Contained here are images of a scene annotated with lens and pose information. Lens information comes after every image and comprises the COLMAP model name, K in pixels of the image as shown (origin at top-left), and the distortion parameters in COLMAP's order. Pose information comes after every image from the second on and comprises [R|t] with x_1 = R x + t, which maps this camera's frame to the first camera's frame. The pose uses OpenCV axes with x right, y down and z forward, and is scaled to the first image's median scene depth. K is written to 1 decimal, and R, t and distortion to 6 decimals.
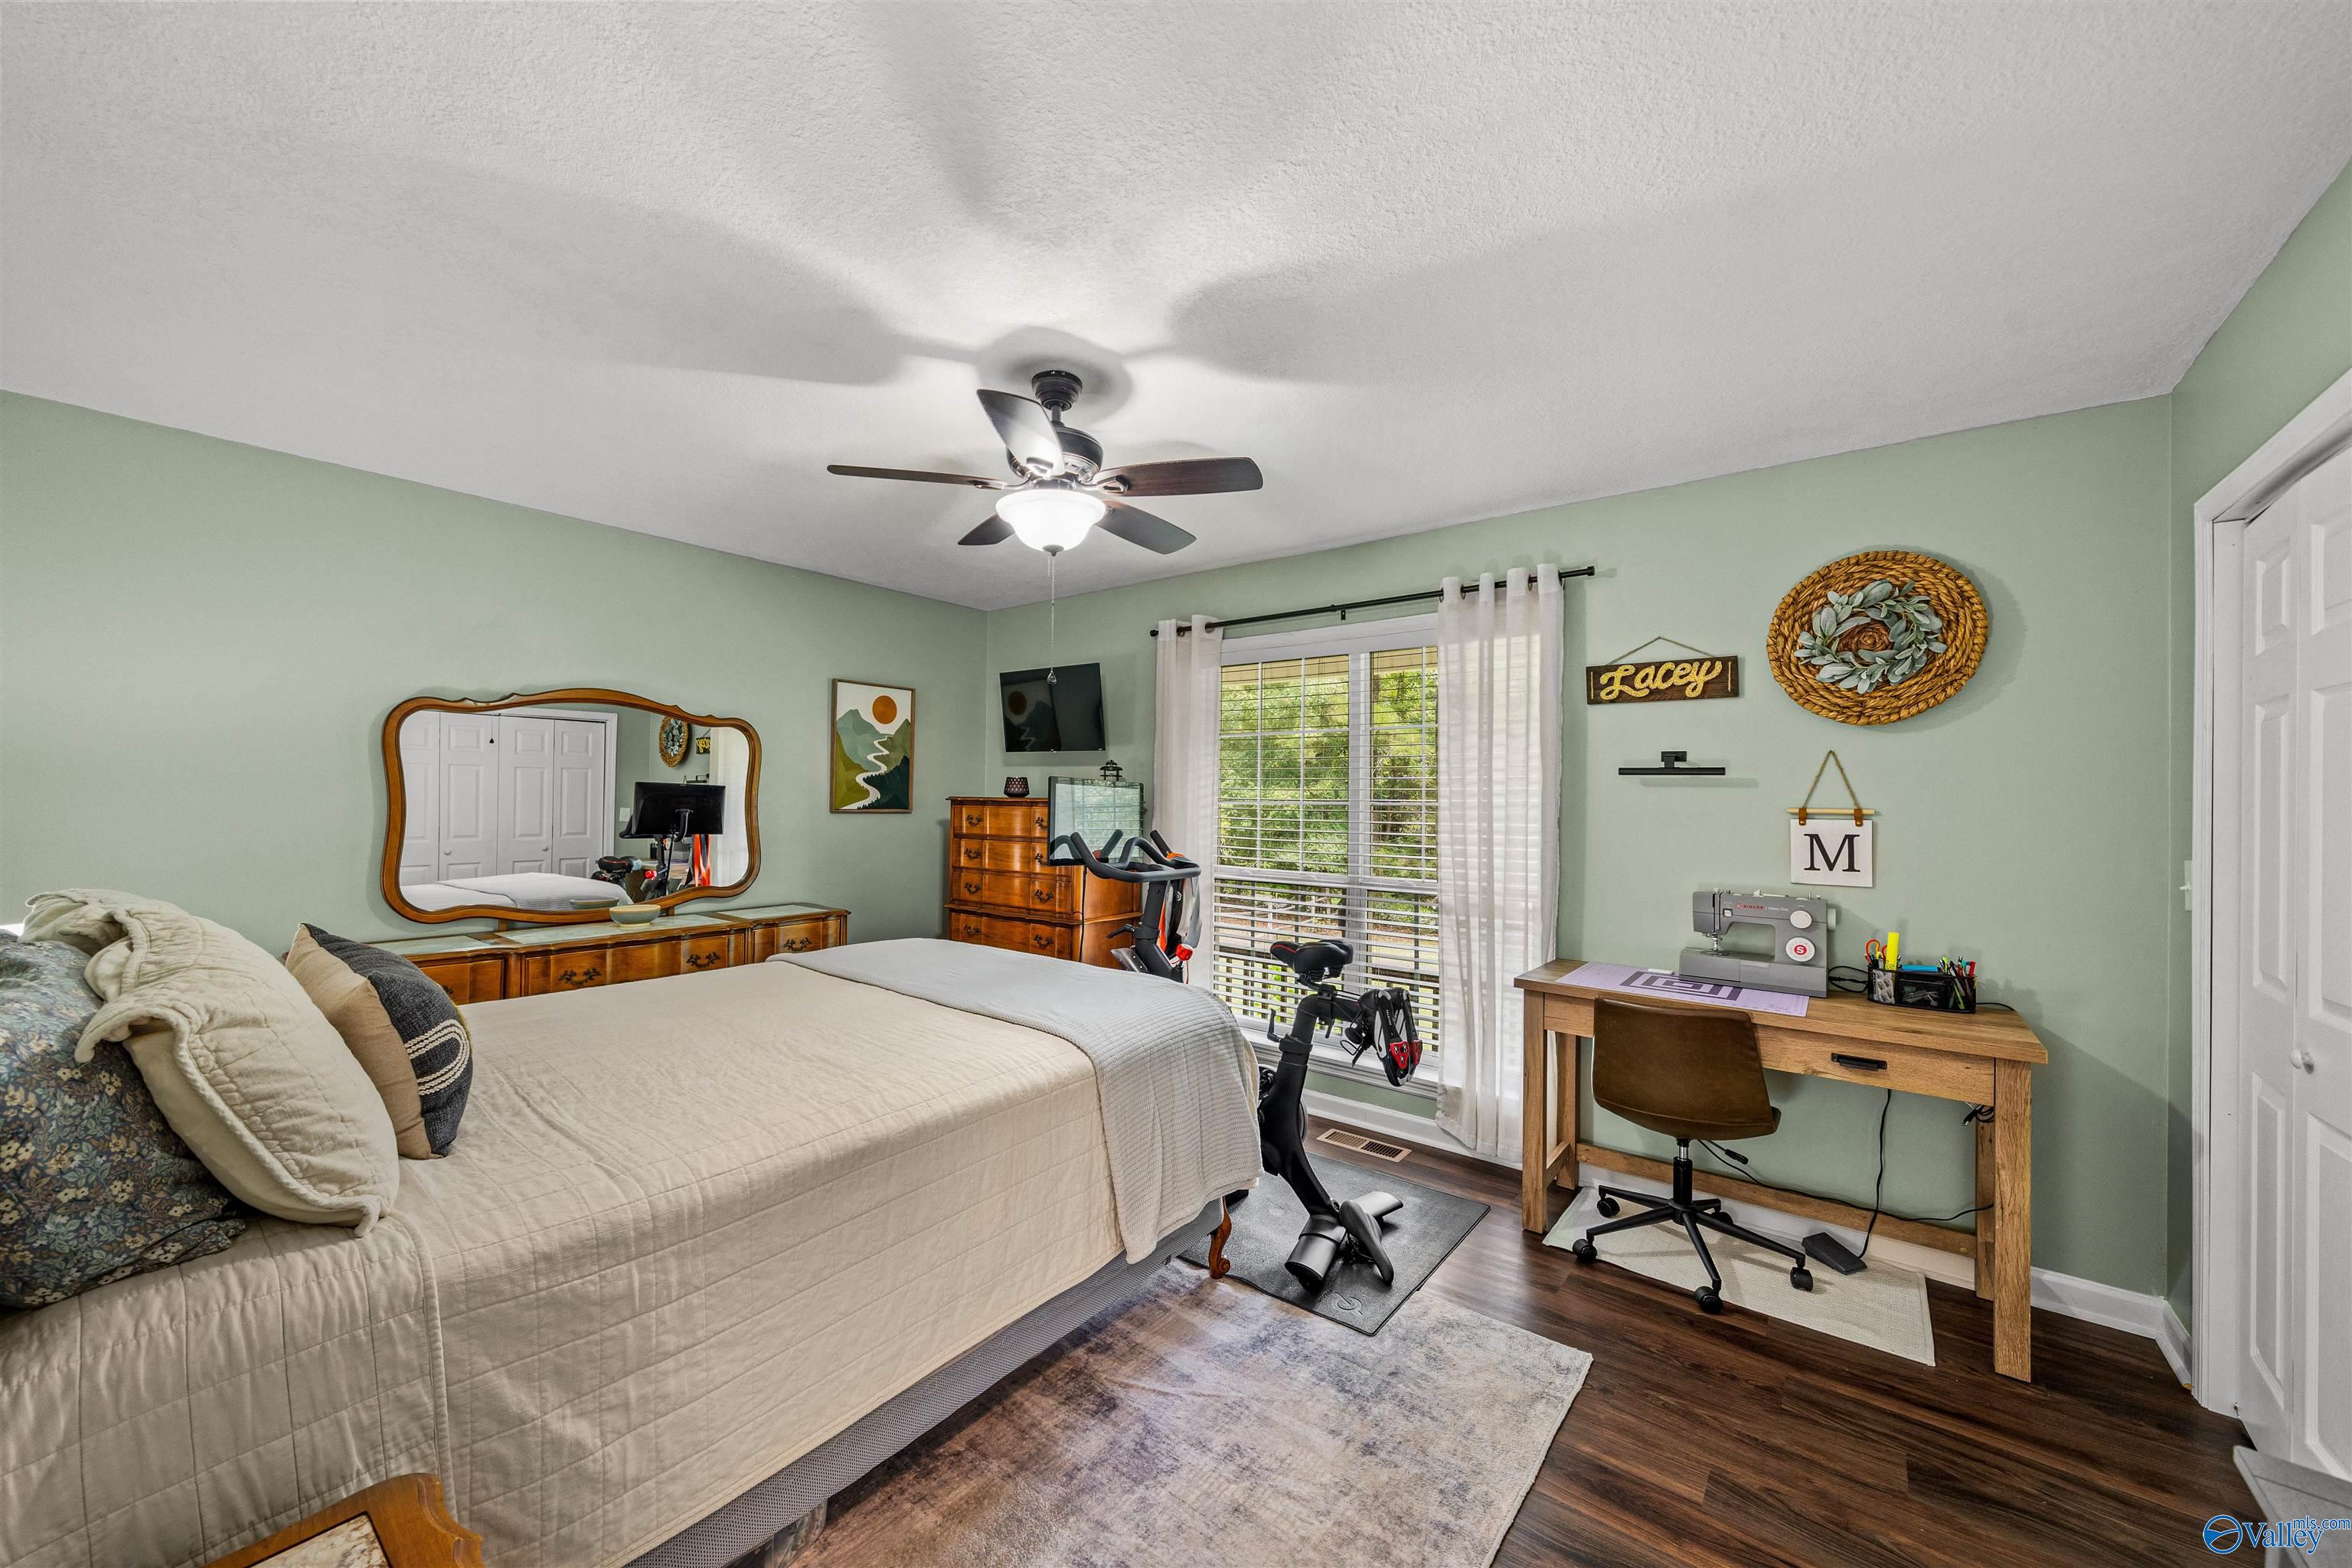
lens RADIAL K [[880.0, 0, 1161.9], [0, 880.0, 791.2], [0, 0, 1]] dist [0.000211, -0.000060]
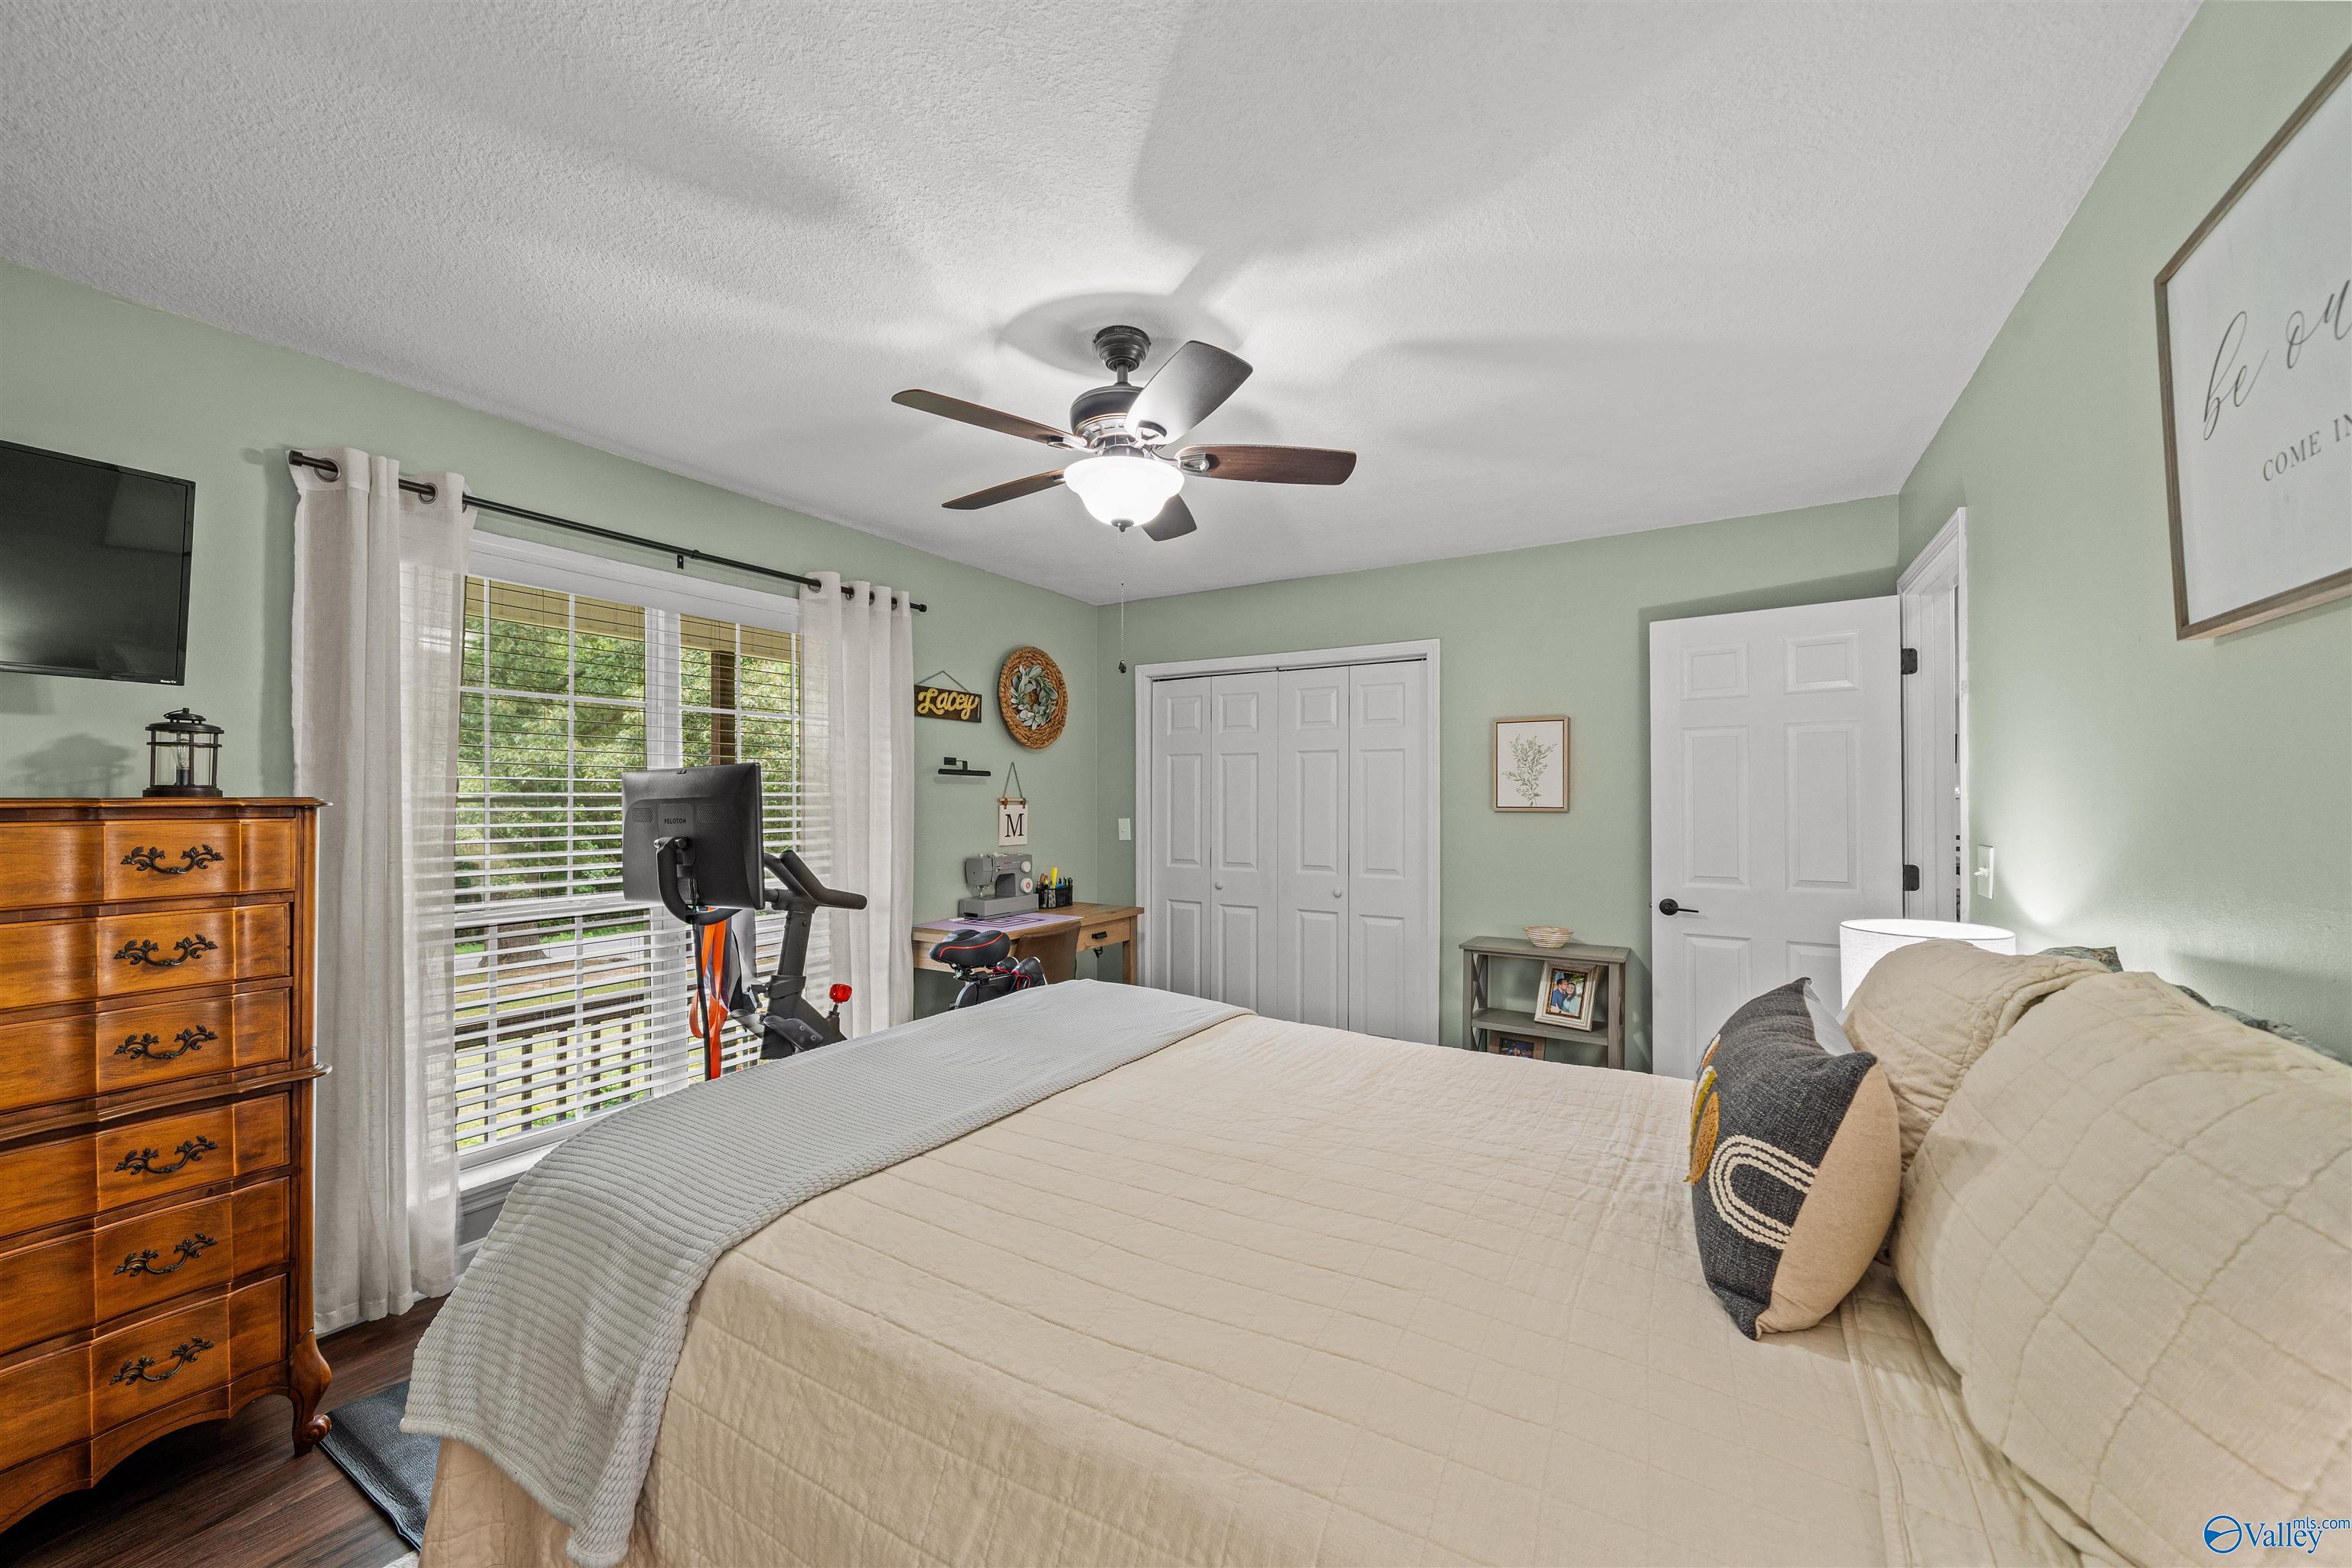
lens RADIAL K [[880.0, 0, 1174.8], [0, 880.0, 790.3], [0, 0, 1]] dist [0.000211, -0.000060]
pose [[-0.130765, -0.003184, 0.991408, -0.800488], [-0.011483, 0.999933, 0.001697, -0.000791], [-0.991347, -0.011163, -0.130793, 0.823256]]
